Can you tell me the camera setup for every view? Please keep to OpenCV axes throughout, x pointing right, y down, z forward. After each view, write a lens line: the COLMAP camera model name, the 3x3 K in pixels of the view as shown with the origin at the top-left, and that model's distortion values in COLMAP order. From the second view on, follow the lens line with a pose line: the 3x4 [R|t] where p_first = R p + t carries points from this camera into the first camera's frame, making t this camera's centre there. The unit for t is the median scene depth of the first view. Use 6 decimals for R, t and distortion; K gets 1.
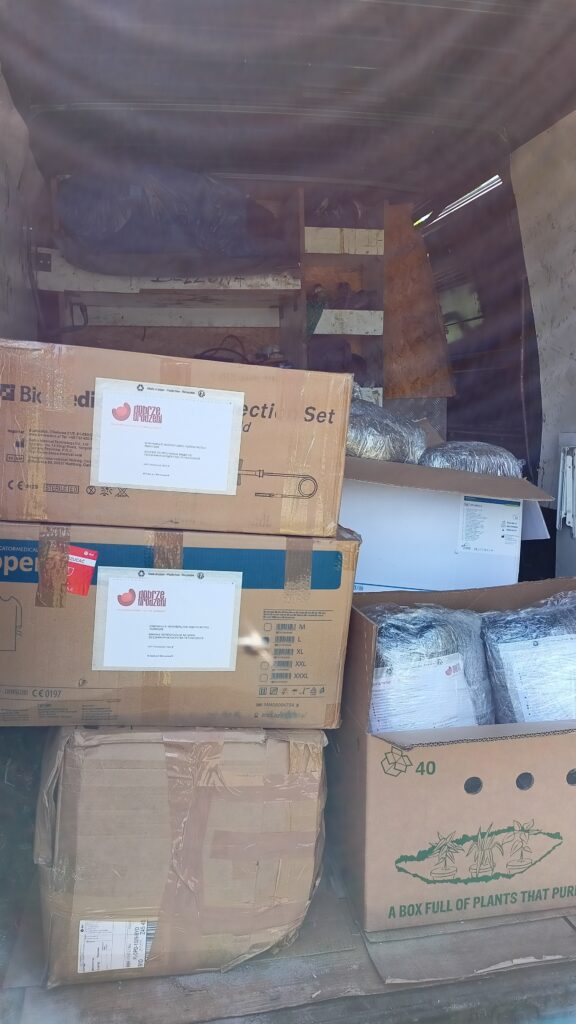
lens RADIAL K [[769.2, 0, 262.6], [0, 769.2, 514.8], [0, 0, 1]] dist [0.101158, -0.164258]
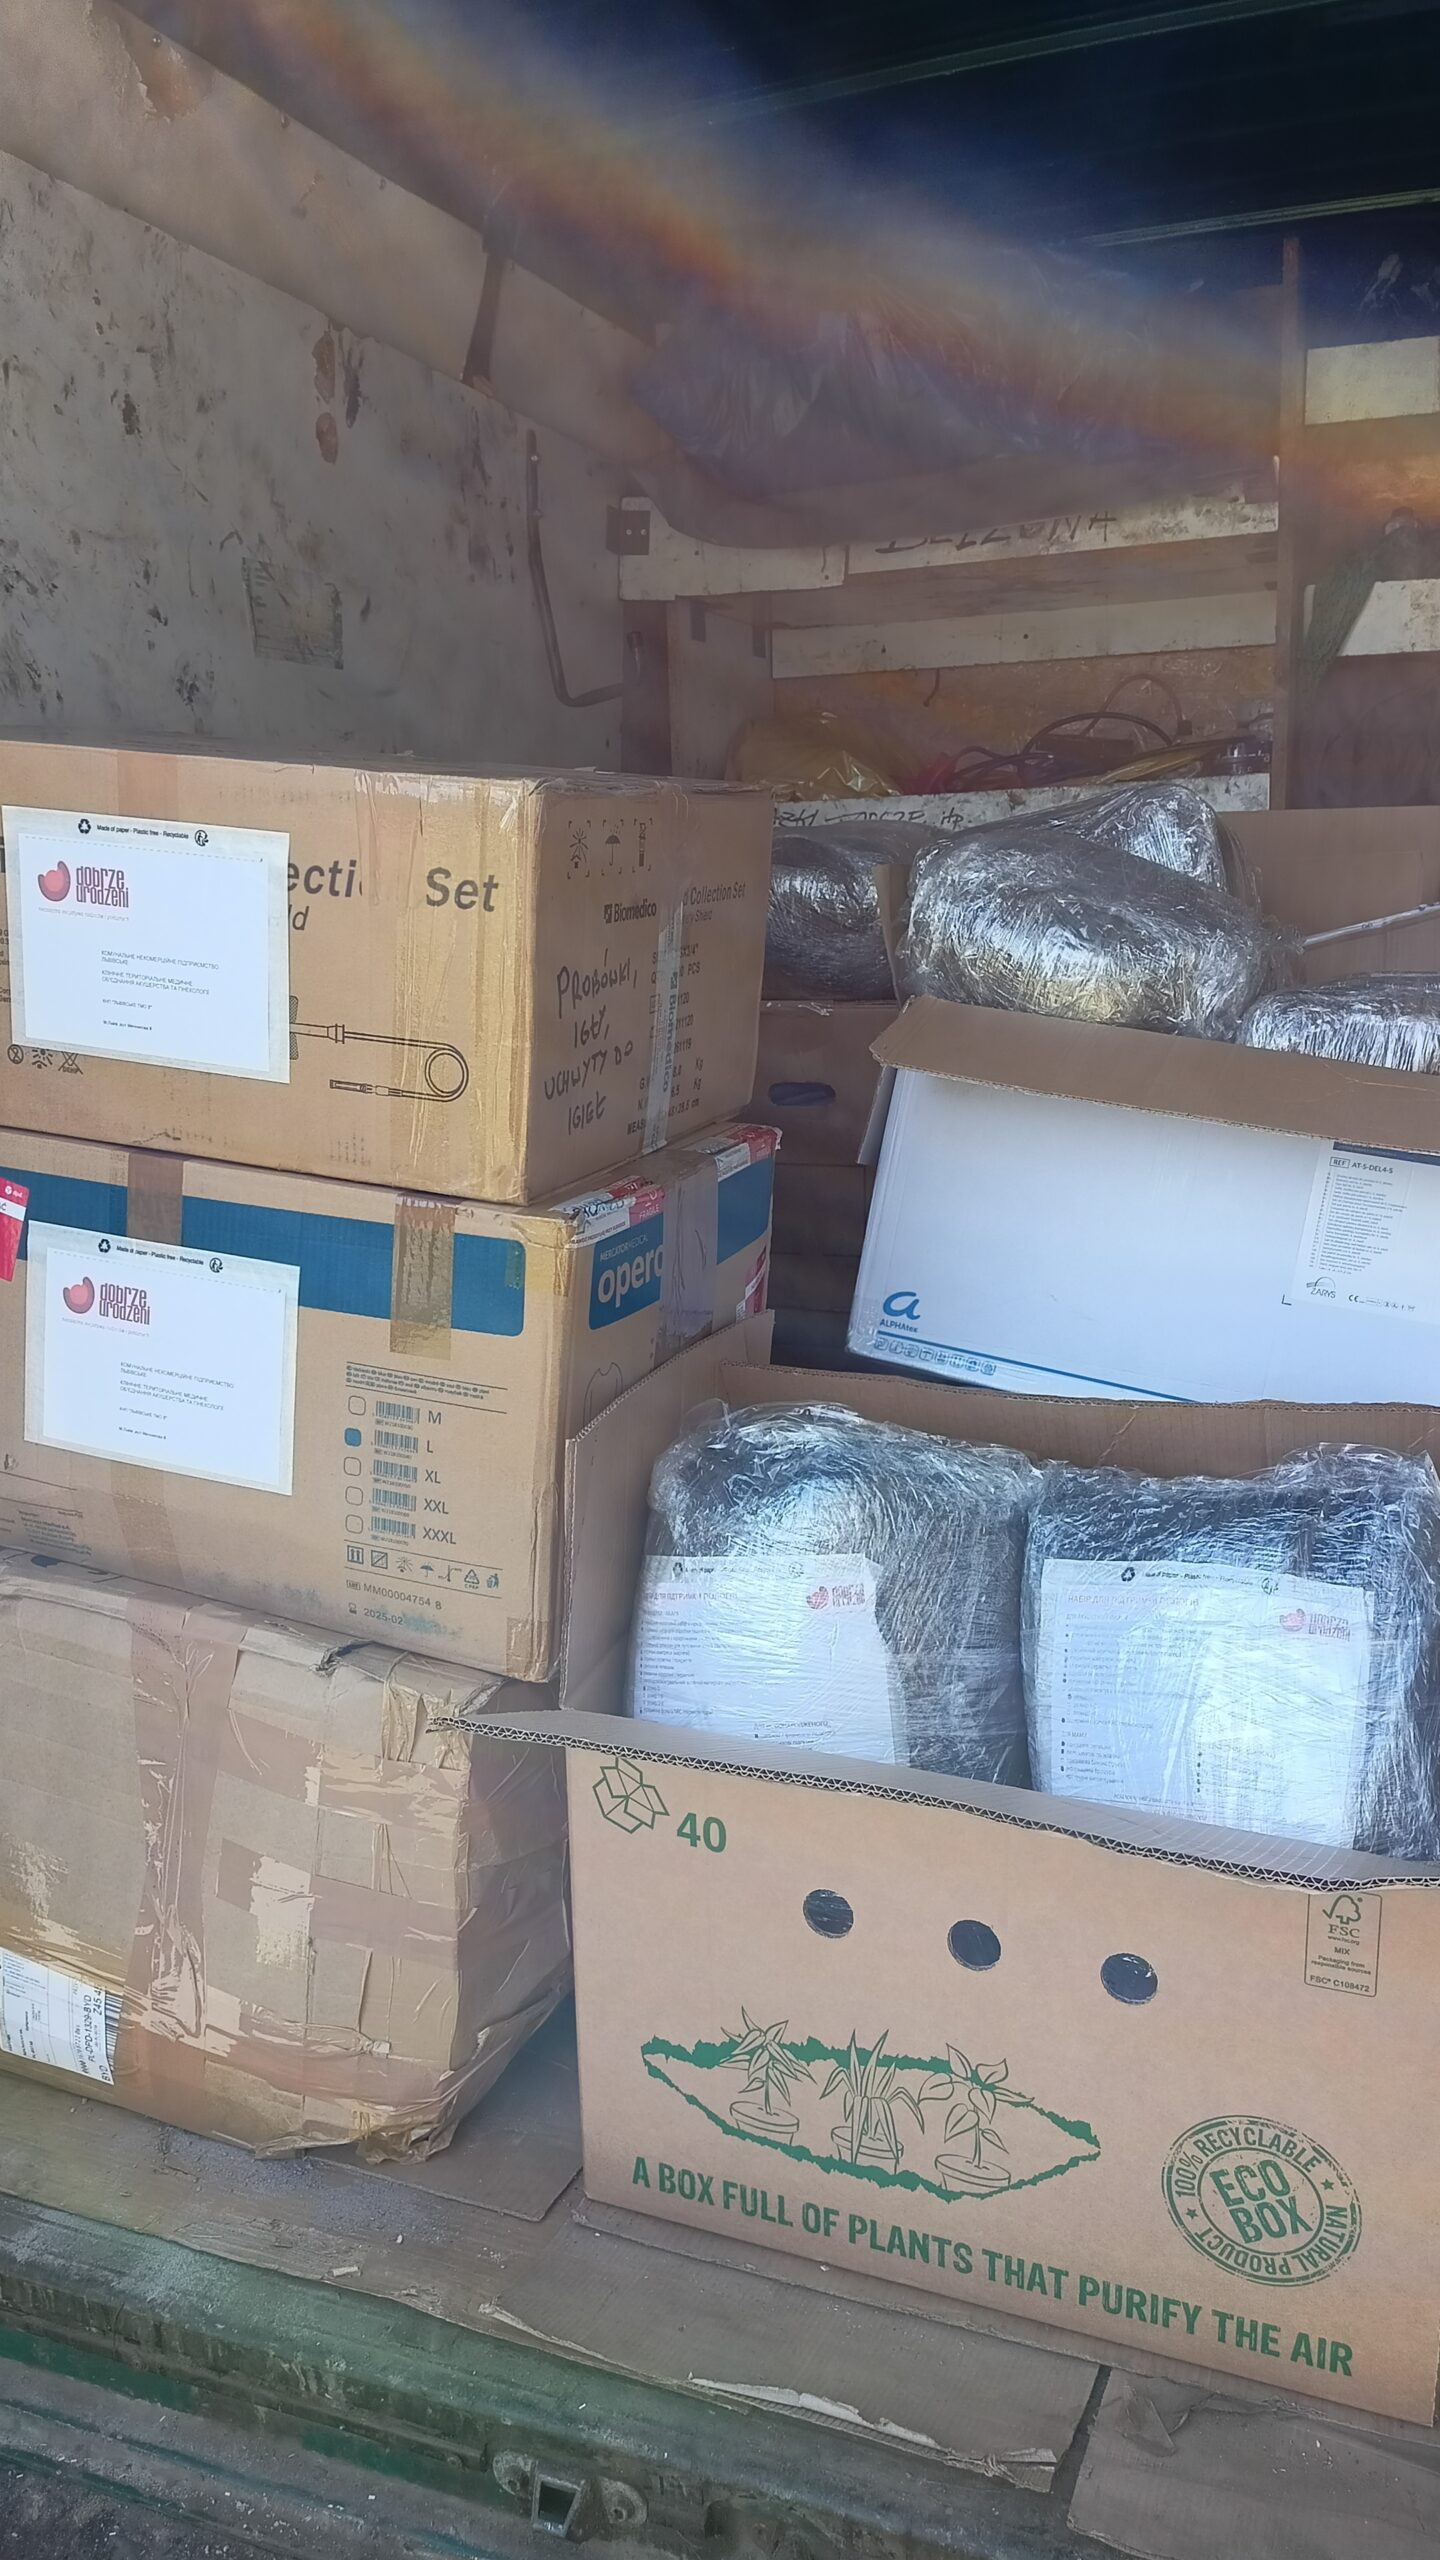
lens RADIAL K [[1899.8, 0, 682.2], [0, 1899.8, 1279.8], [0, 0, 1]] dist [0.108471, -0.214476]
pose [[0.843131, 0.103935, -0.527567, 0.674662], [-0.067975, 0.993872, 0.087167, -0.022928], [0.533394, -0.037632, 0.845030, 0.219680]]
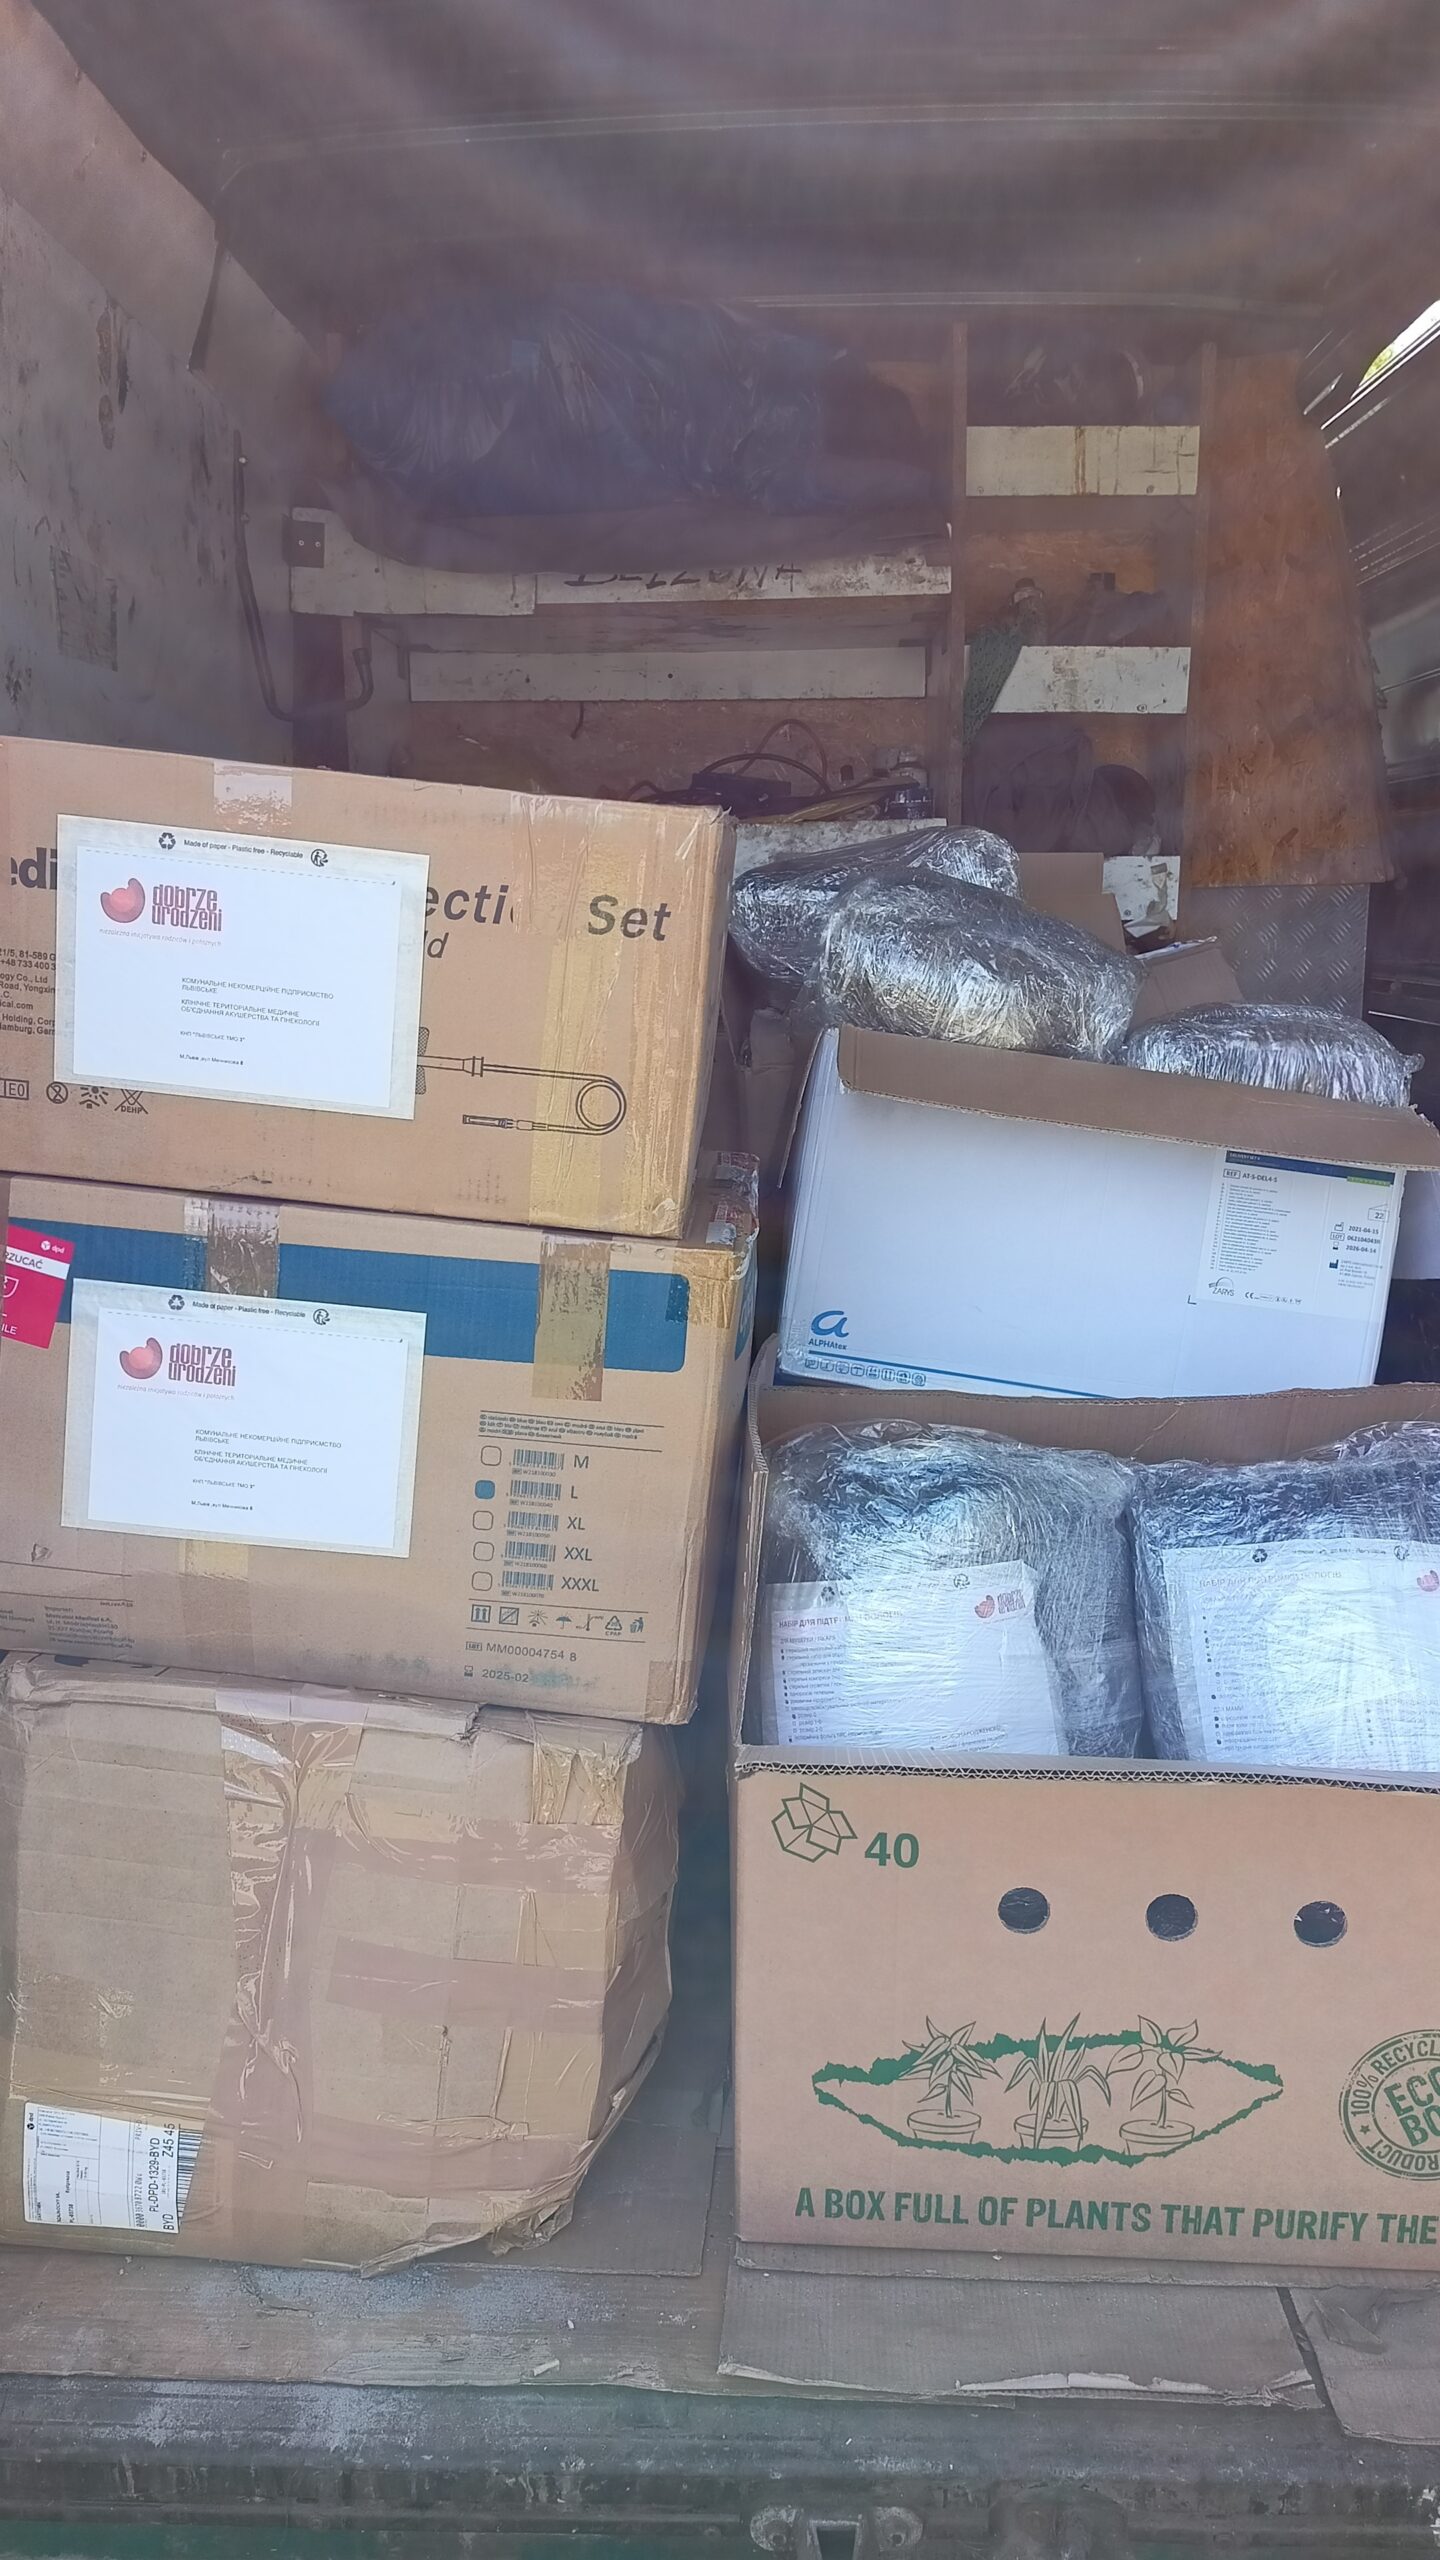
lens RADIAL K [[1904.7, 0, 666.6], [0, 1904.7, 1286.2], [0, 0, 1]] dist [0.113915, -0.210342]
pose [[0.973621, 0.054393, -0.221593, 0.300255], [-0.042466, 0.997399, 0.058240, -0.002397], [0.224184, -0.047293, 0.973399, 0.065910]]
